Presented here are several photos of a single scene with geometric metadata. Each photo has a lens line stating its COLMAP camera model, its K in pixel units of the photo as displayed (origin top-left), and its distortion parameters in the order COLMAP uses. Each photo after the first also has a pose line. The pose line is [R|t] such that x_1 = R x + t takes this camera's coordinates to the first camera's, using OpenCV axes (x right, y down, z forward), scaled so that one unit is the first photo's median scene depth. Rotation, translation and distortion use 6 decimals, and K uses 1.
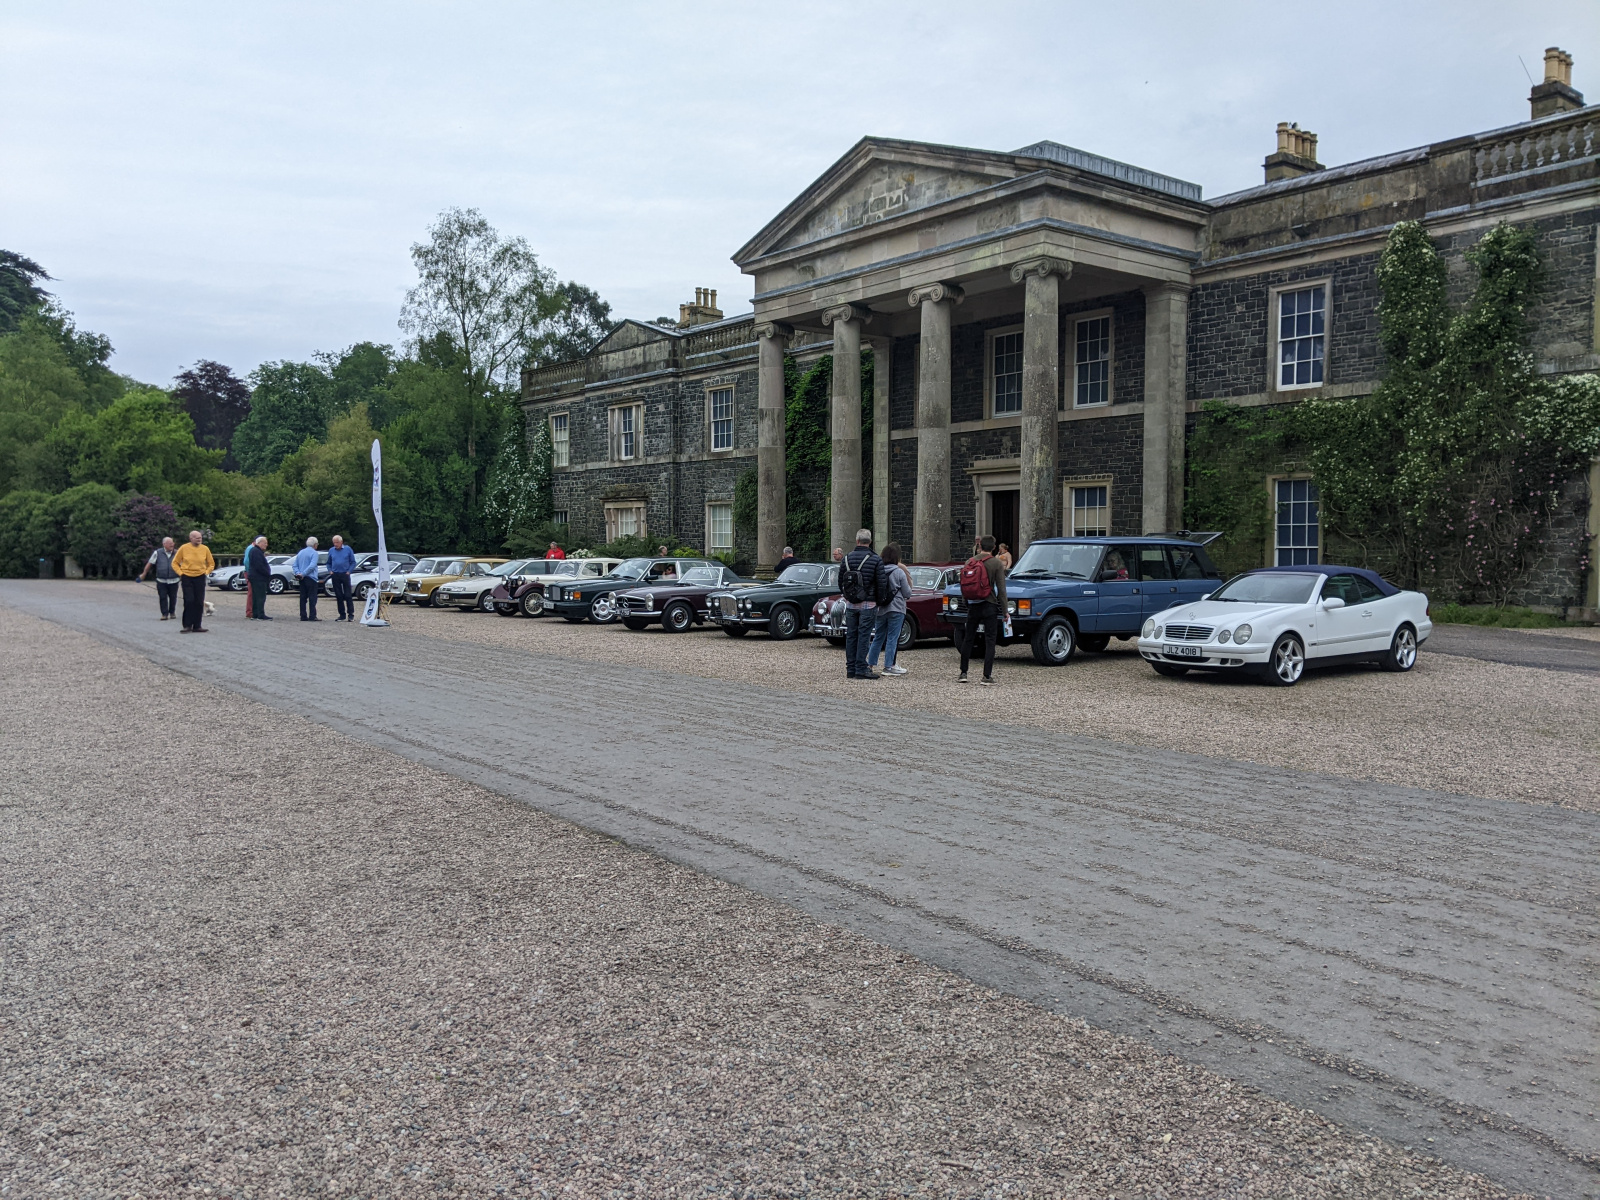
lens RADIAL K [[1282.0, 0, 795.5], [0, 1282.0, 606.1], [0, 0, 1]] dist [0.050119, -0.105055]
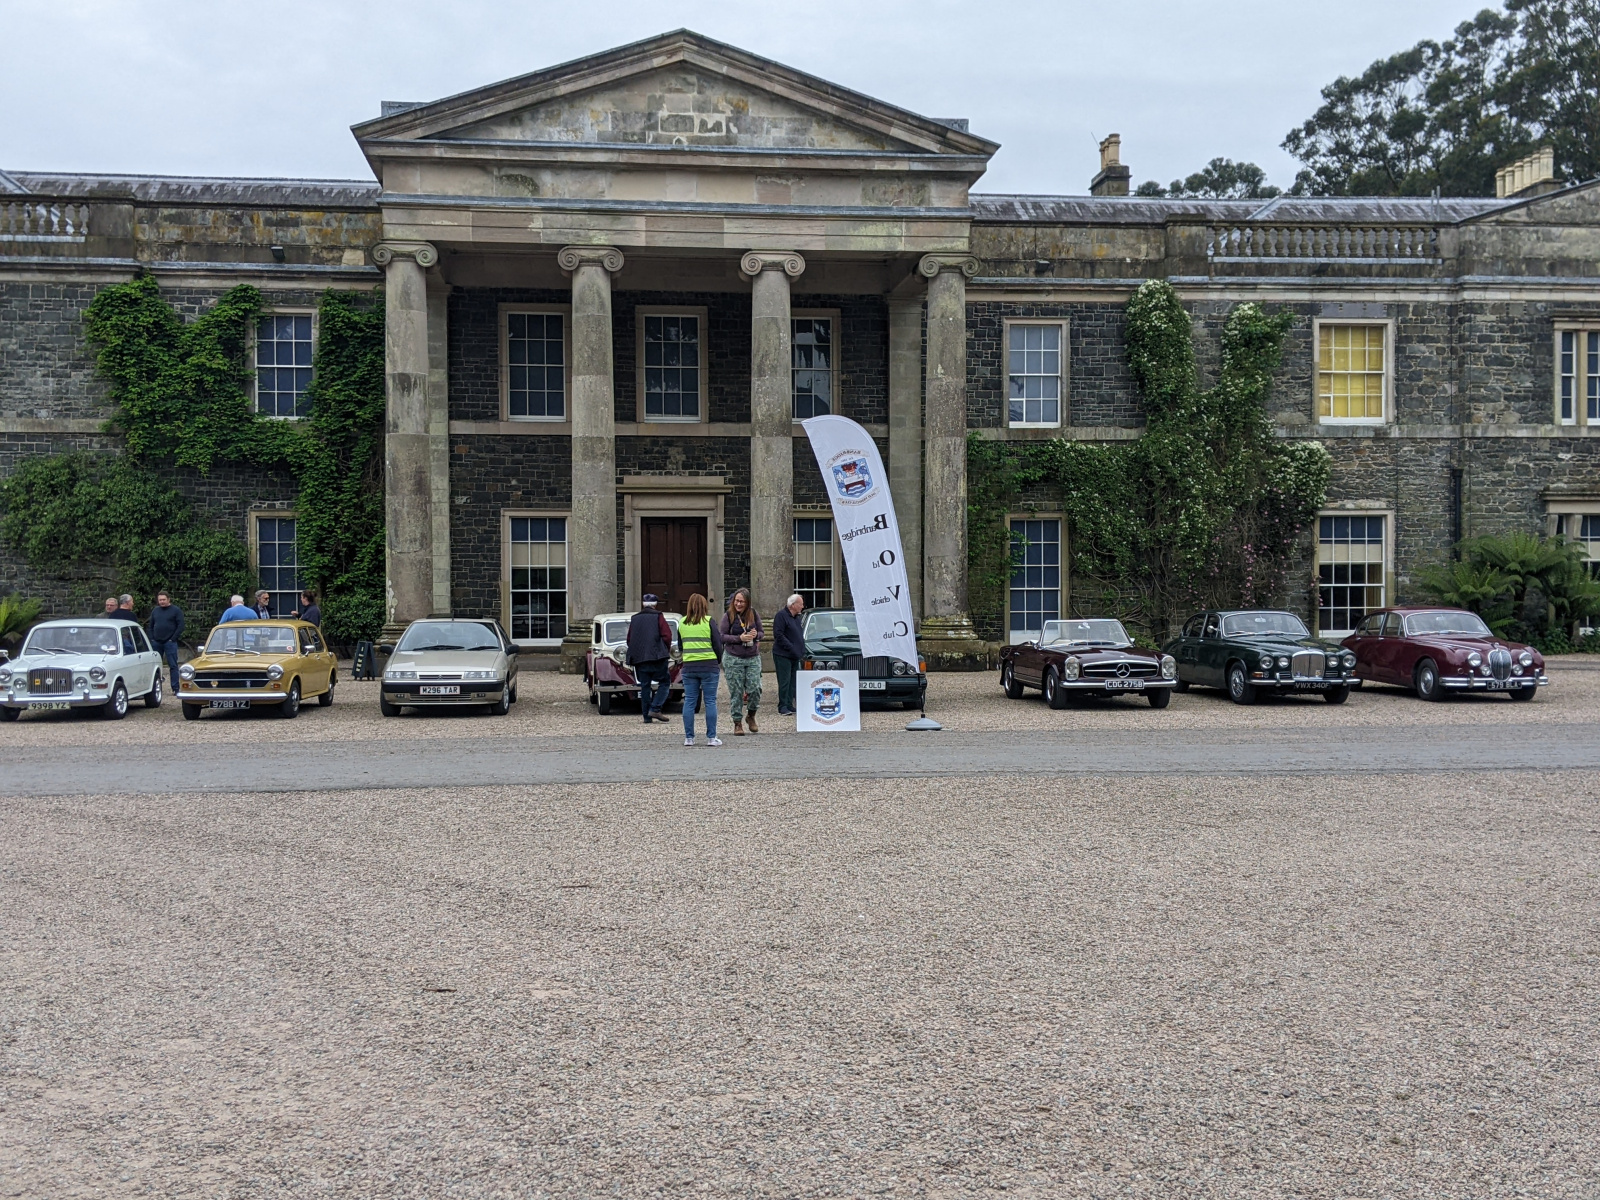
lens RADIAL K [[1658.8, 0, 797.0], [0, 1658.8, 611.2], [0, 0, 1]] dist [0.104679, -0.198061]
pose [[0.517713, -0.018048, 0.855364, -0.662326], [0.043445, 0.999042, -0.005216, -0.025266], [-0.854451, 0.039862, 0.518001, 0.425446]]
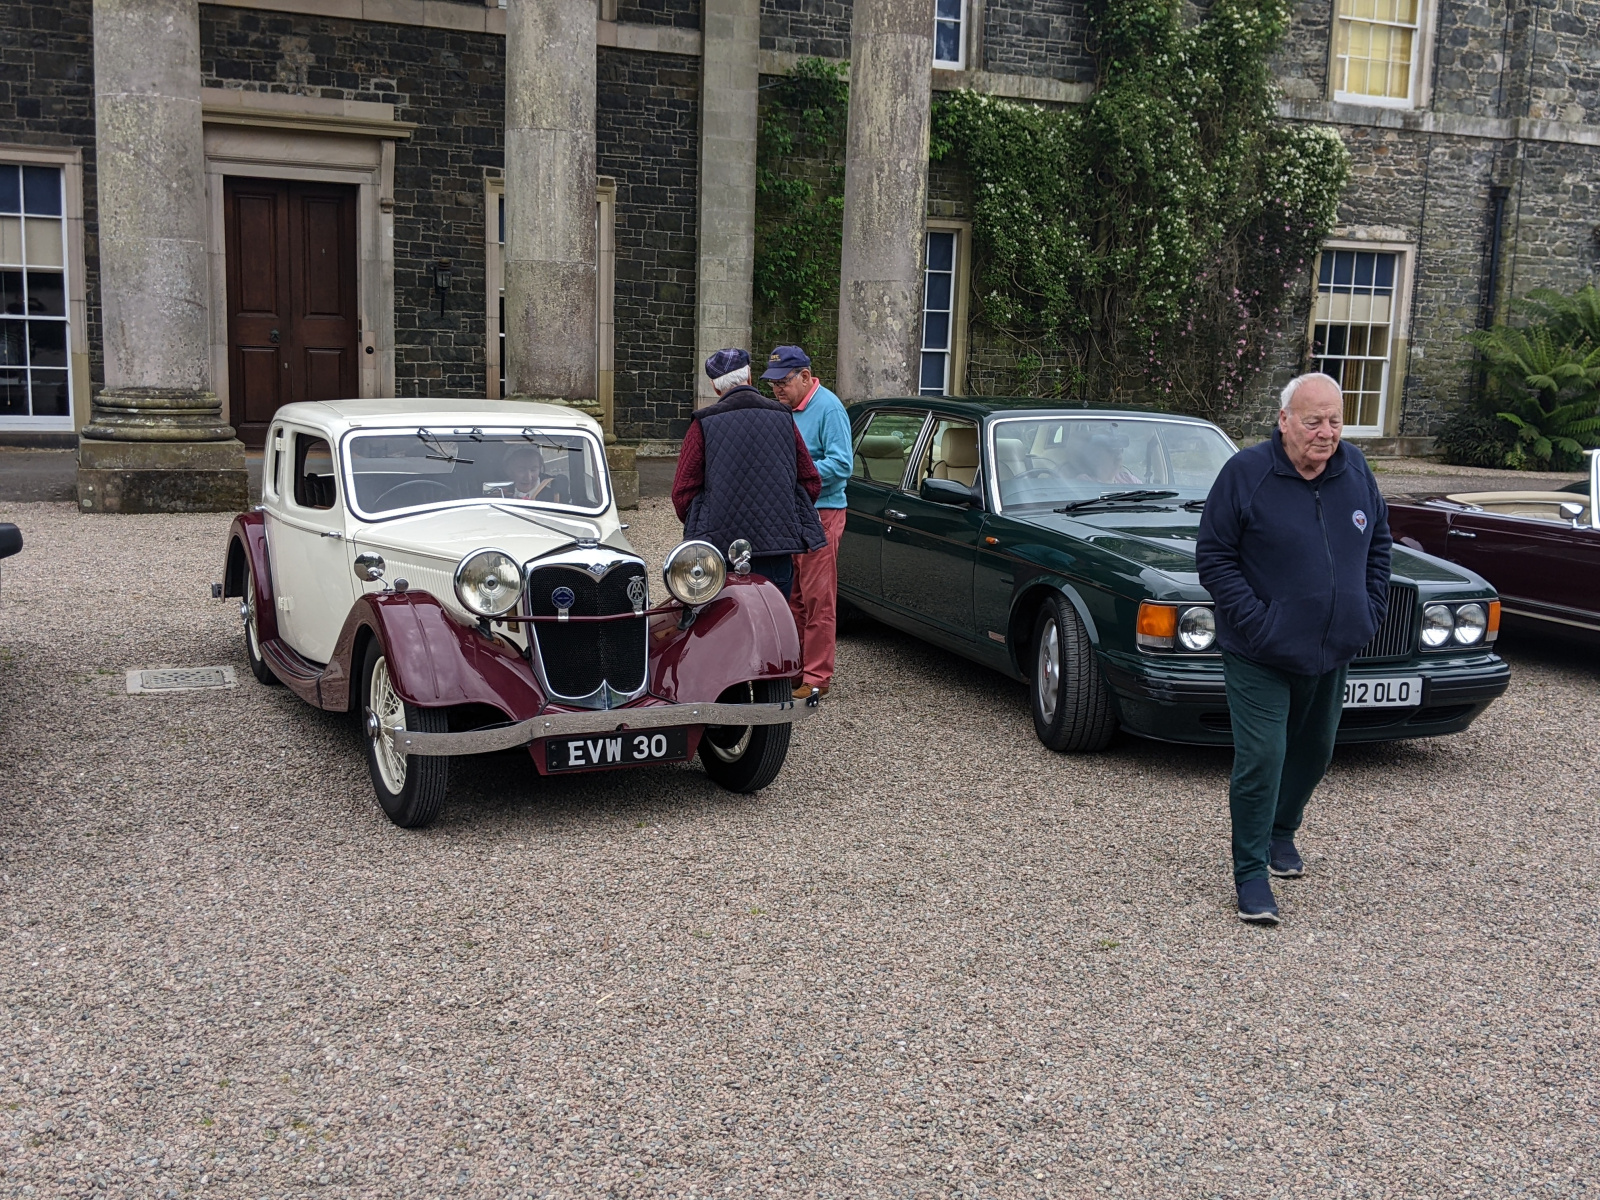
lens RADIAL K [[1658.8, 0, 797.0], [0, 1658.8, 611.2], [0, 0, 1]] dist [0.104679, -0.198061]
pose [[0.244981, -0.149092, 0.957996, -0.312795], [0.011328, 0.988478, 0.150940, -0.035797], [-0.969462, -0.026125, 0.243847, 0.730615]]
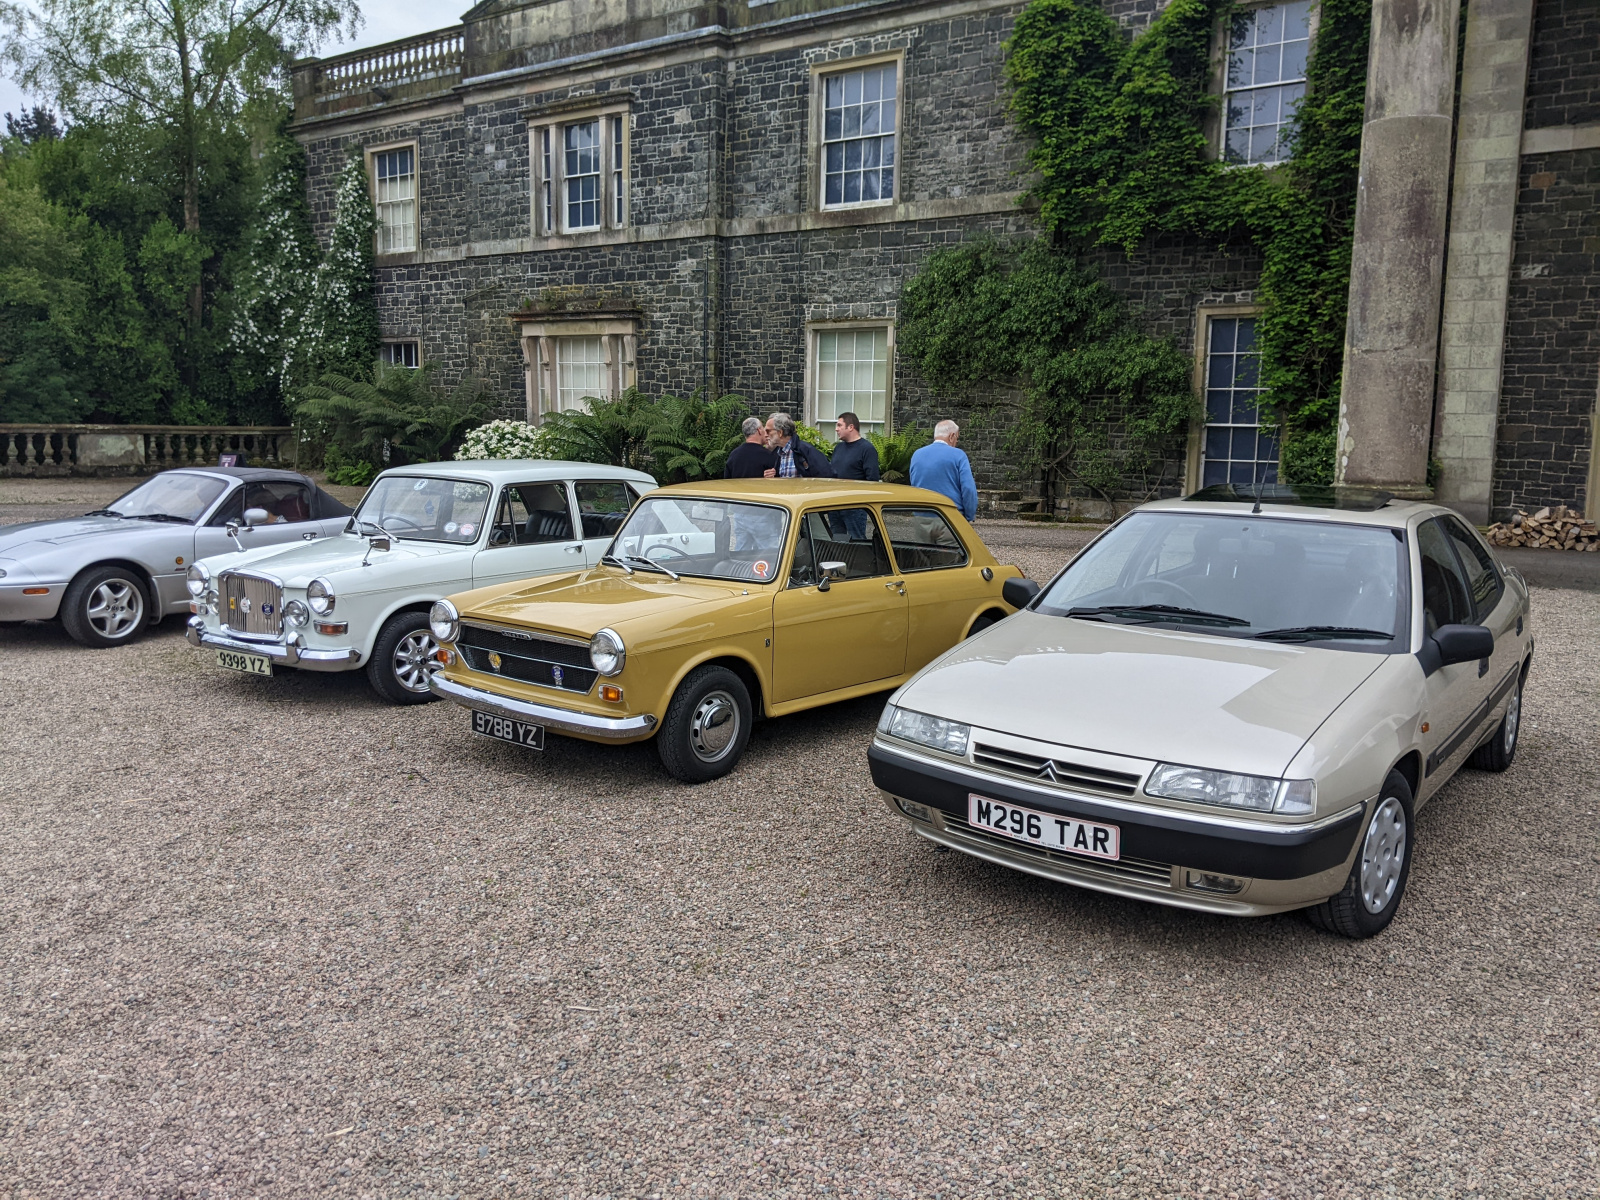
lens RADIAL K [[1282.0, 0, 795.5], [0, 1282.0, 606.1], [0, 0, 1]] dist [0.050119, -0.105055]
pose [[0.964712, -0.024014, 0.262212, -0.273704], [-0.002388, 0.994994, 0.099911, -0.034326], [-0.263298, -0.097012, 0.959824, 0.743054]]
